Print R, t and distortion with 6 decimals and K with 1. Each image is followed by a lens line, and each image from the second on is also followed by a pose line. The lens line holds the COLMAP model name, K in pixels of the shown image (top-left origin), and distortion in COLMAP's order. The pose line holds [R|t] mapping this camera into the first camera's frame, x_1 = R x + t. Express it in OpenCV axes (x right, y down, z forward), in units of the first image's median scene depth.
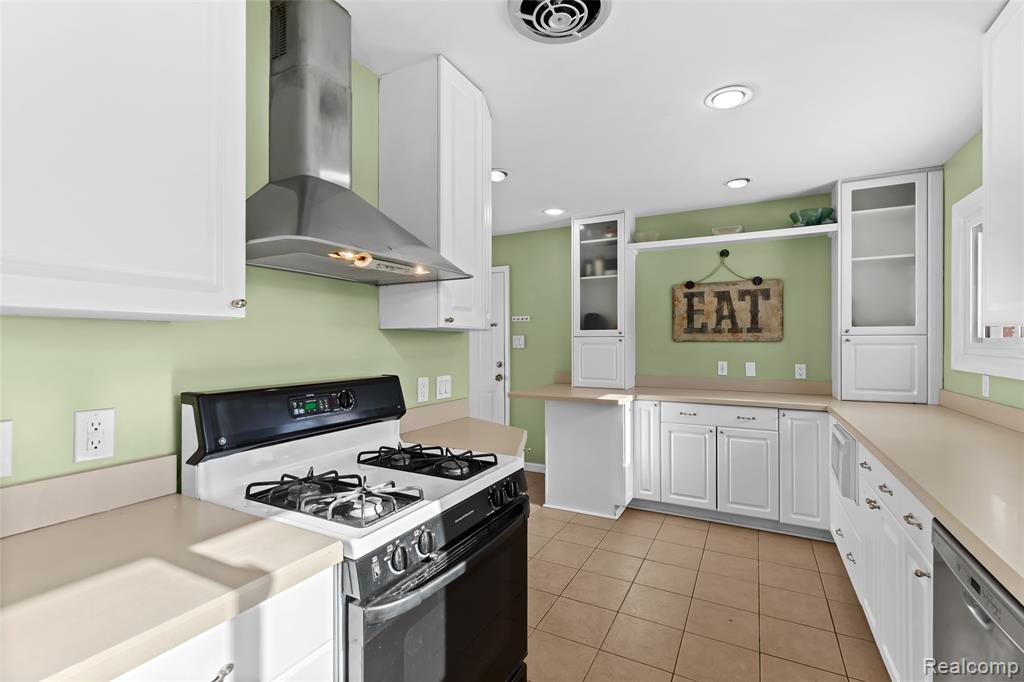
lens RADIAL K [[458.2, 0, 511.8], [0, 458.2, 342.4], [0, 0, 1]] dist [0.004764, -0.001723]
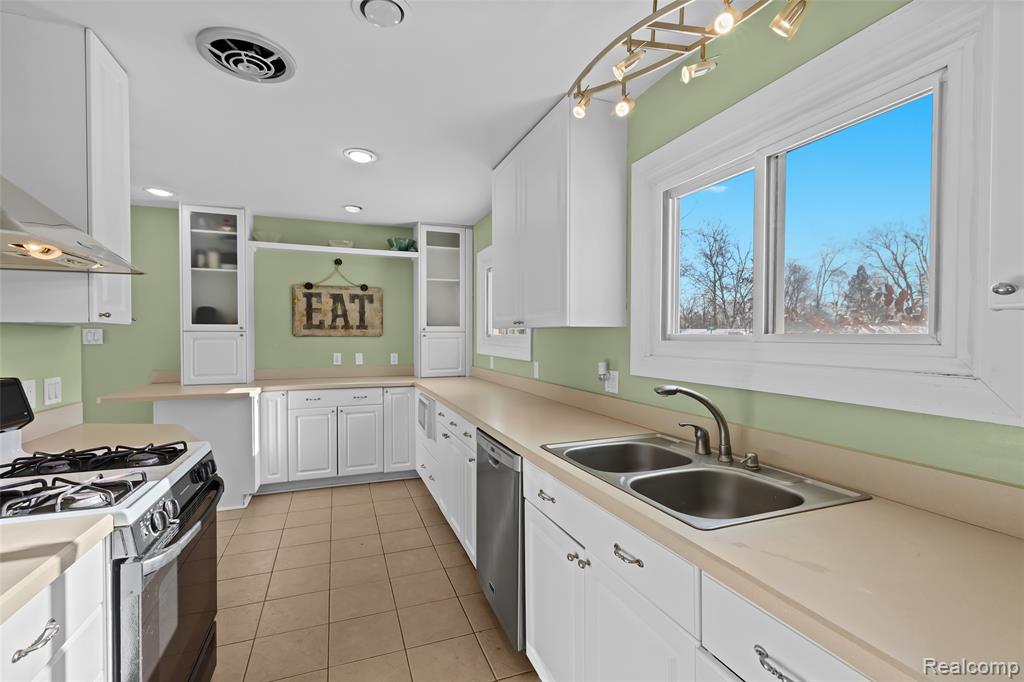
lens RADIAL K [[458.2, 0, 513.1], [0, 458.2, 343.1], [0, 0, 1]] dist [0.004764, -0.001723]
pose [[0.655305, -0.011021, 0.755284, -0.160331], [-0.000051, 0.999893, 0.014635, -0.002310], [-0.755364, -0.009629, 0.655235, -0.139216]]
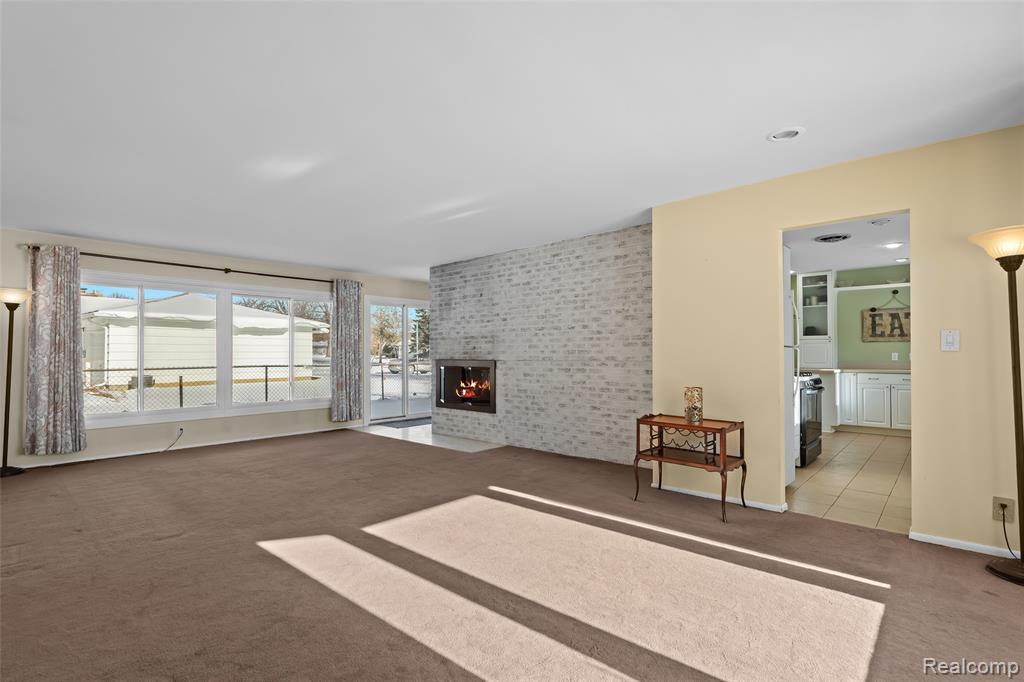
lens RADIAL K [[512.1, 0, 503.7], [0, 512.1, 343.1], [0, 0, 1]] dist [0.000837, -0.000508]
pose [[0.970255, -0.002908, -0.242066, -0.617384], [-0.001350, 0.999847, -0.017423, 0.046949], [0.242080, 0.017231, 0.970103, -1.504695]]
